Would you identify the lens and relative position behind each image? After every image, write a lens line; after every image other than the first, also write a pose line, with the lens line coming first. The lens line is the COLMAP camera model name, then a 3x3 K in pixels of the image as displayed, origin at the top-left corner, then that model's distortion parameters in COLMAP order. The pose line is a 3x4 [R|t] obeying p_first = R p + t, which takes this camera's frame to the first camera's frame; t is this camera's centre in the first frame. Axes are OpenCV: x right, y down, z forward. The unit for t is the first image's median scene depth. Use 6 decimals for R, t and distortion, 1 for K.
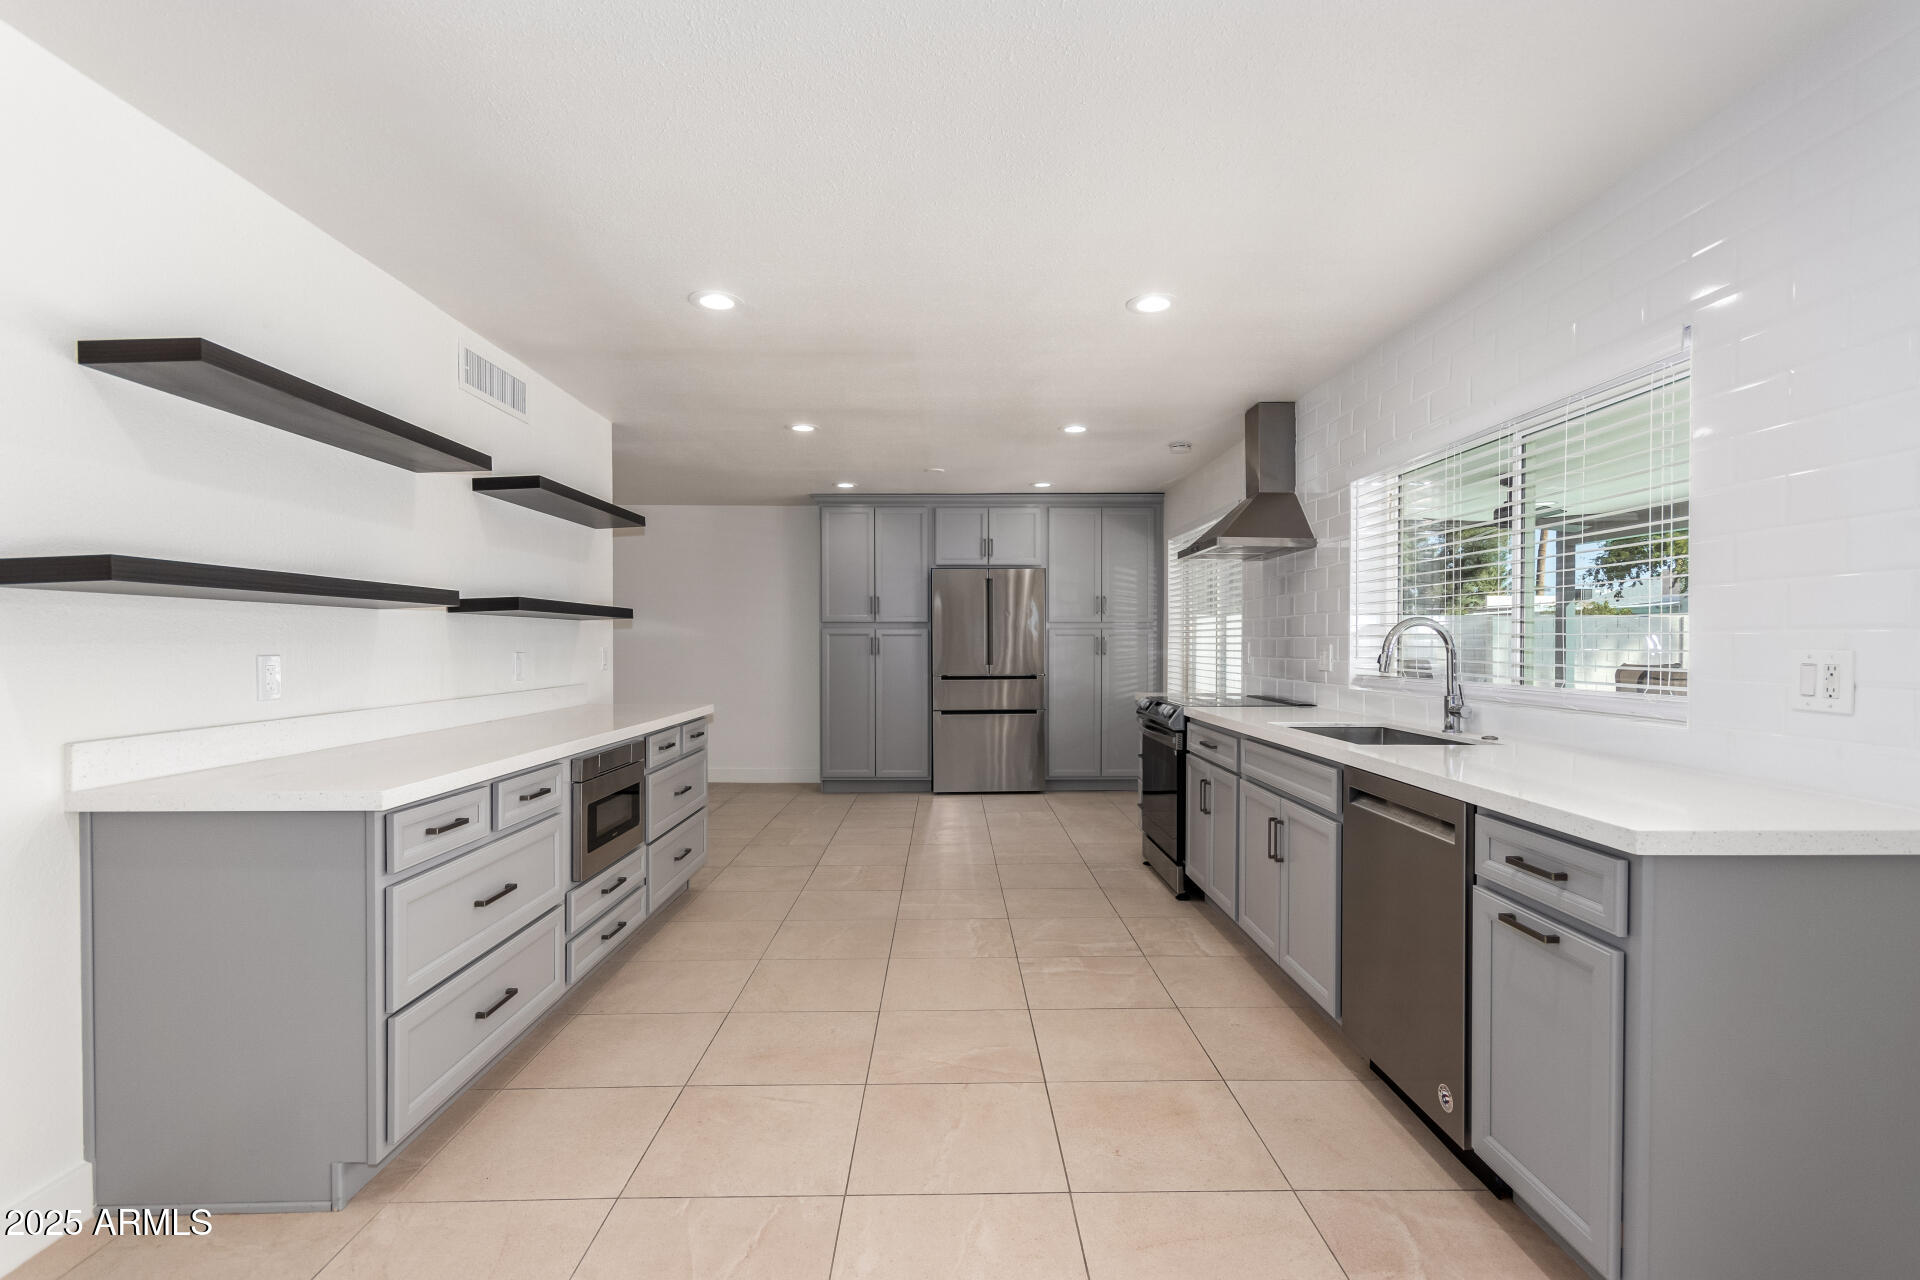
lens RADIAL K [[897.4, 0, 967.9], [0, 897.4, 646.2], [0, 0, 1]] dist [-0.005136, 0.002816]
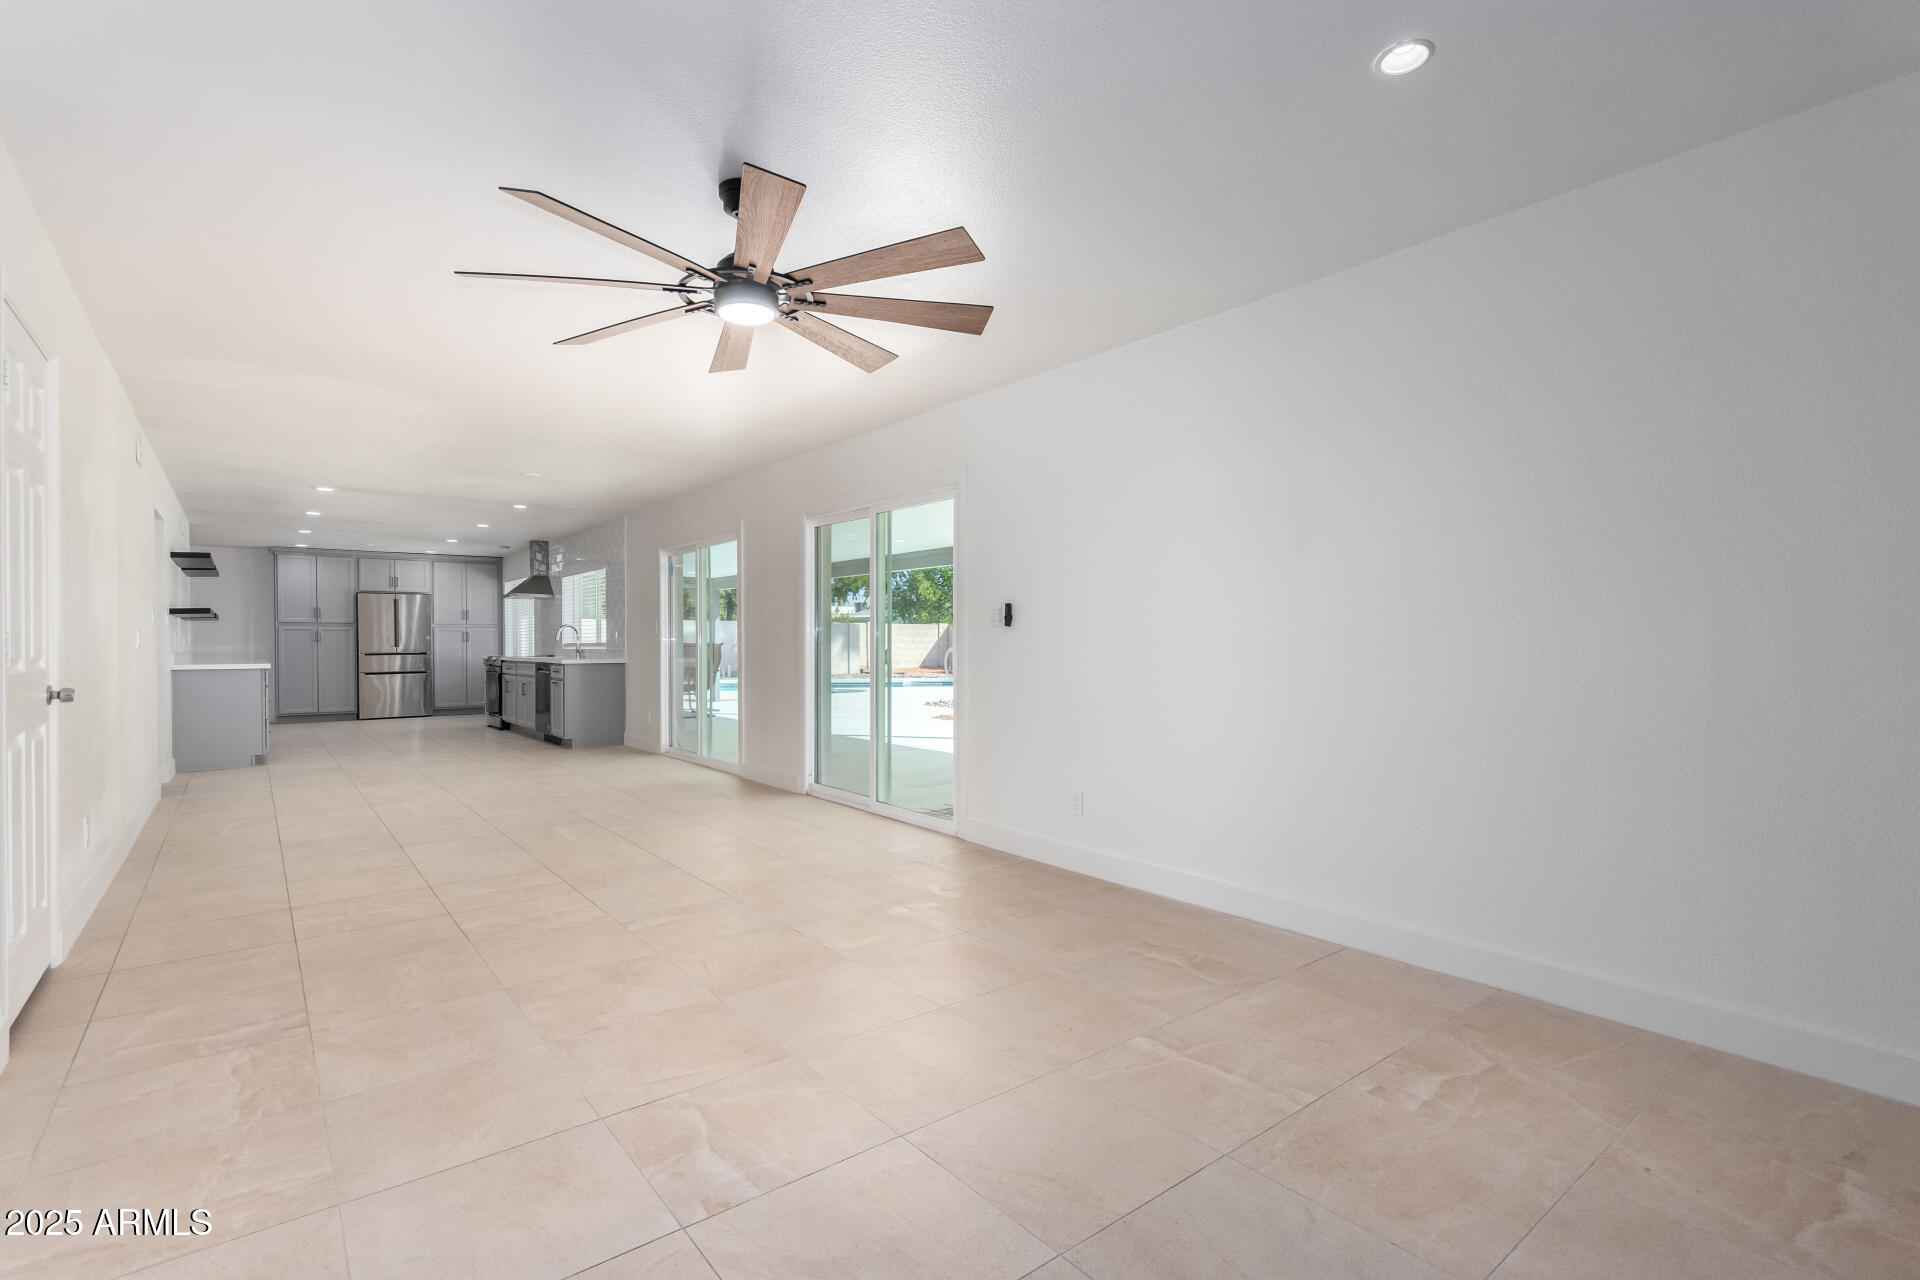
lens RADIAL K [[897.4, 0, 973.9], [0, 897.4, 652.0], [0, 0, 1]] dist [-0.005136, 0.002816]
pose [[0.790031, -0.006491, 0.613032, -0.163571], [0.004890, 0.999979, 0.004287, 0.028310], [-0.613047, -0.000389, 0.790046, -1.141510]]
